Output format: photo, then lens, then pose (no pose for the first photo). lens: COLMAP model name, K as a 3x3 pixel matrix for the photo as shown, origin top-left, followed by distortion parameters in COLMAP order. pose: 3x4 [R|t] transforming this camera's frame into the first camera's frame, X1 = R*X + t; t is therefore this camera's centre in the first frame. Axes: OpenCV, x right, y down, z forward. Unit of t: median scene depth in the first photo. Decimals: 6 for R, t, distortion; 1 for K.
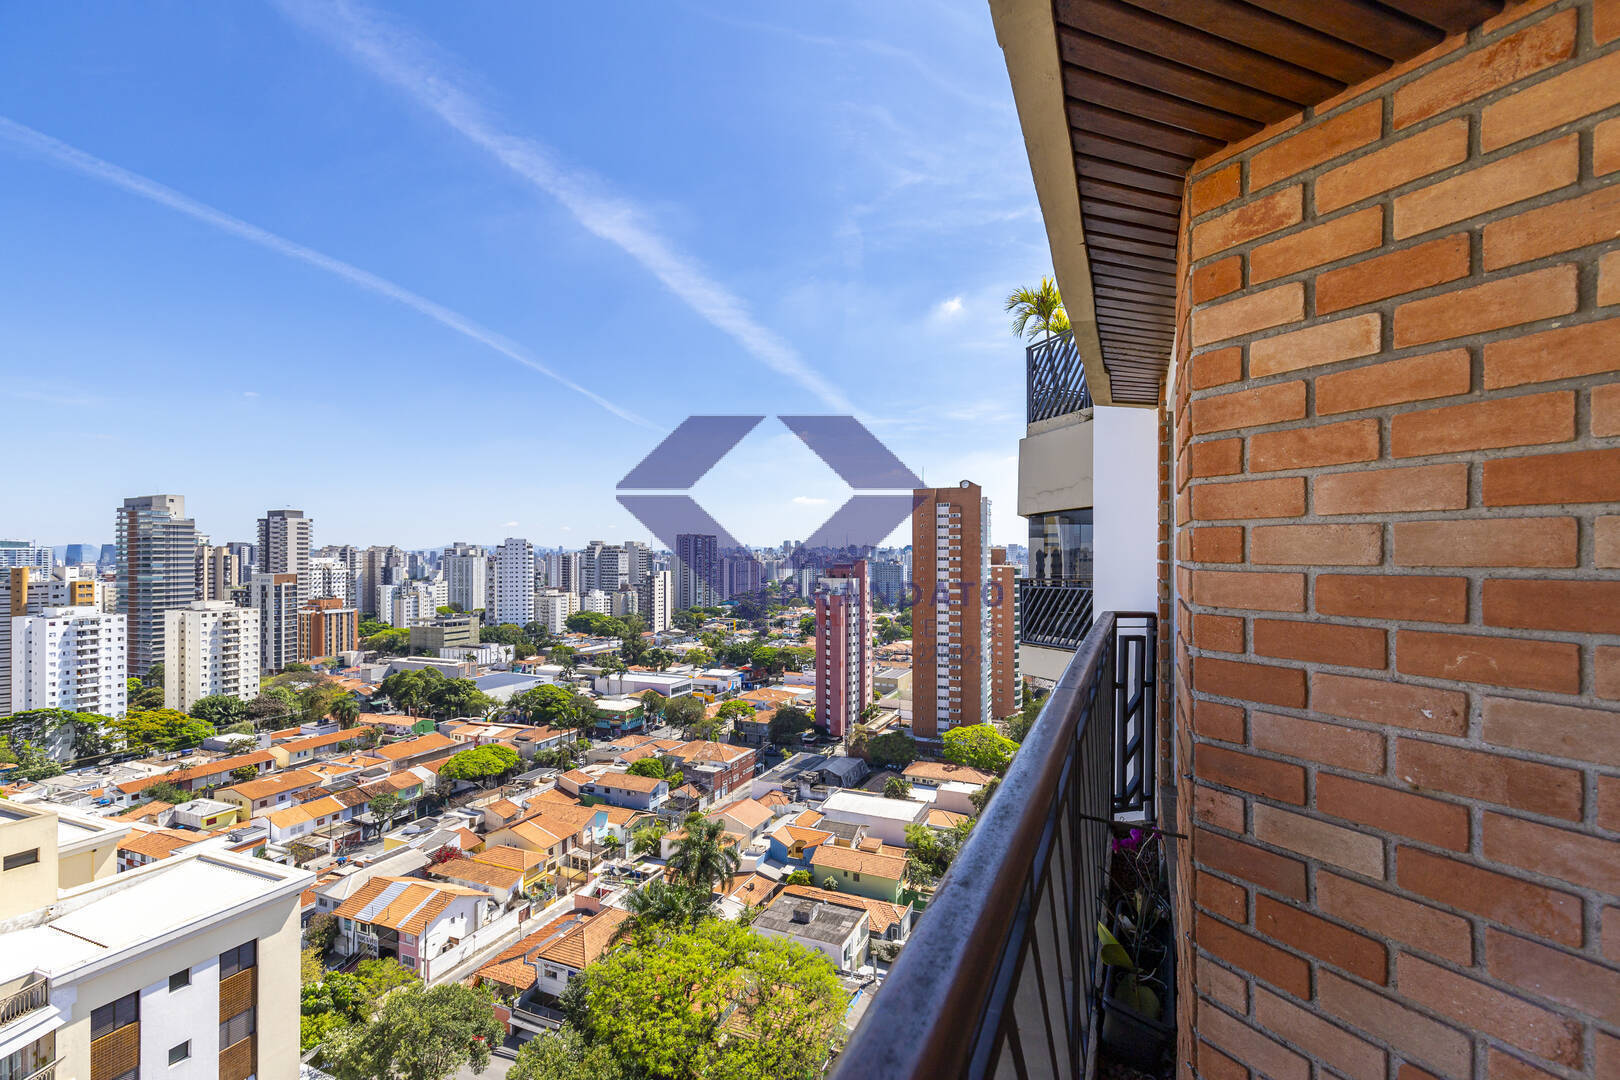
lens RADIAL K [[750.7, 0, 811.0], [0, 750.7, 558.1], [0, 0, 1]] dist [0.001205, -0.000971]
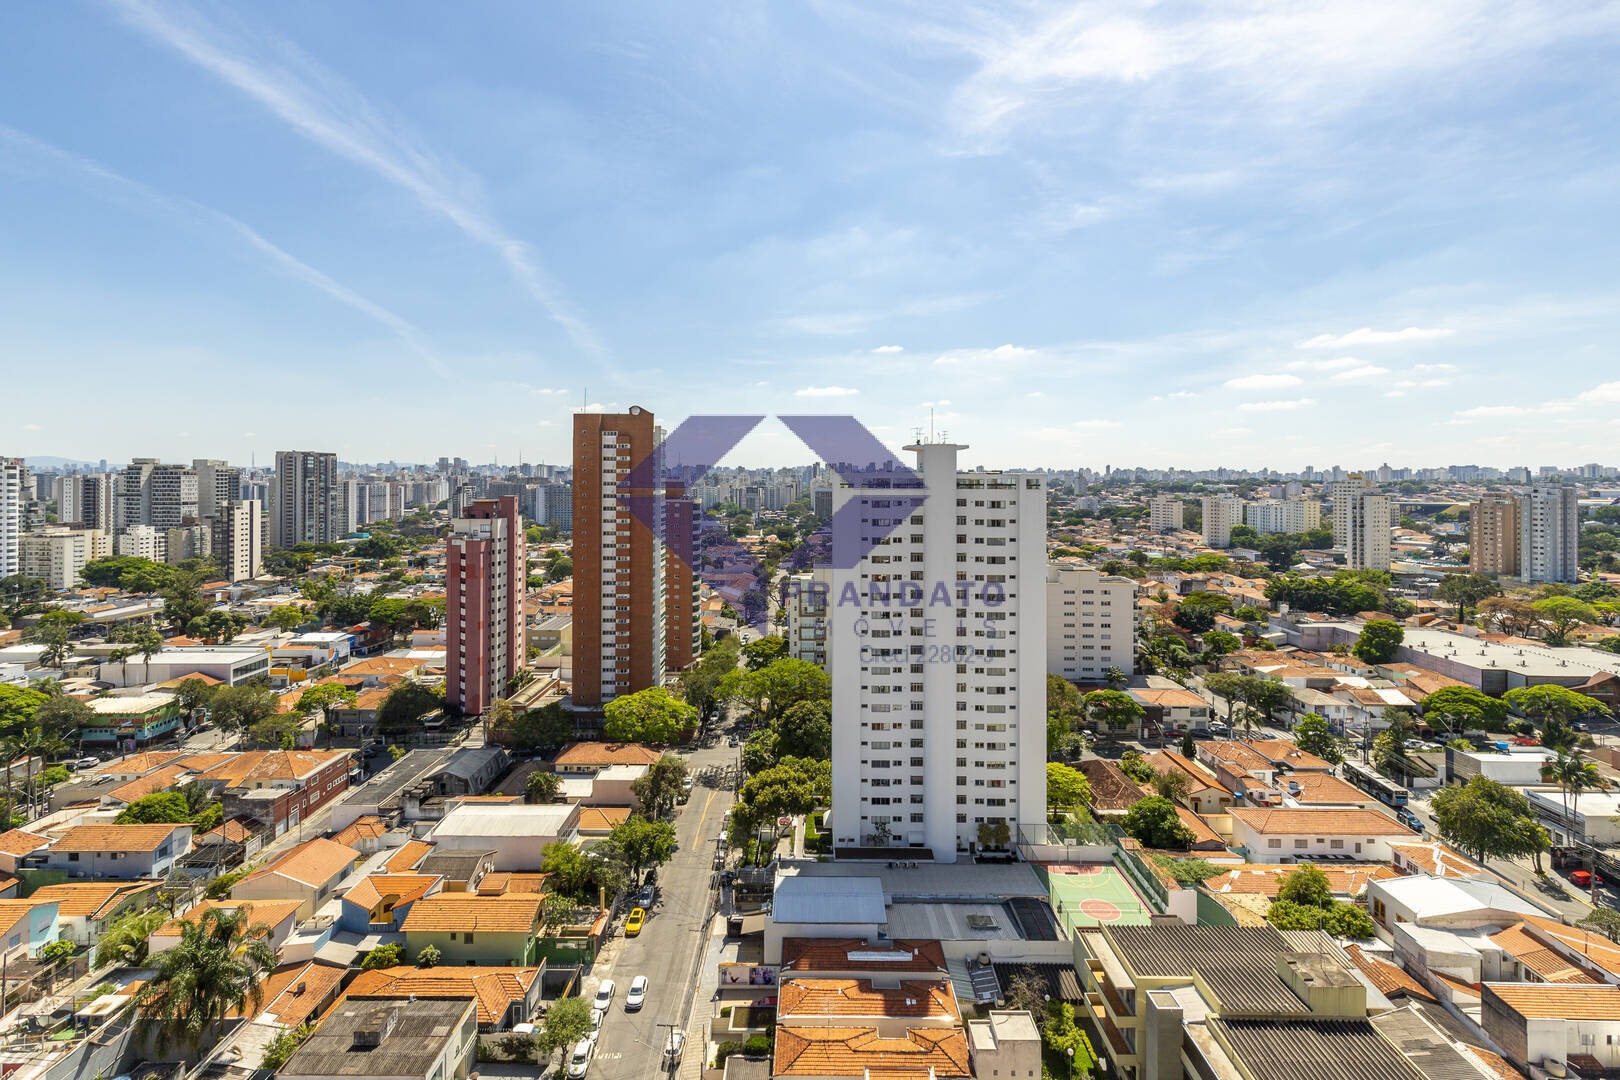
lens RADIAL K [[757.3, 0, 814.1], [0, 757.3, 469.2], [0, 0, 1]] dist [0.003849, 0.001008]
pose [[0.918984, 0.009671, 0.394176, 0.049432], [-0.008115, 0.999951, -0.005613, -0.026399], [-0.394211, 0.001960, 0.919018, 0.114320]]
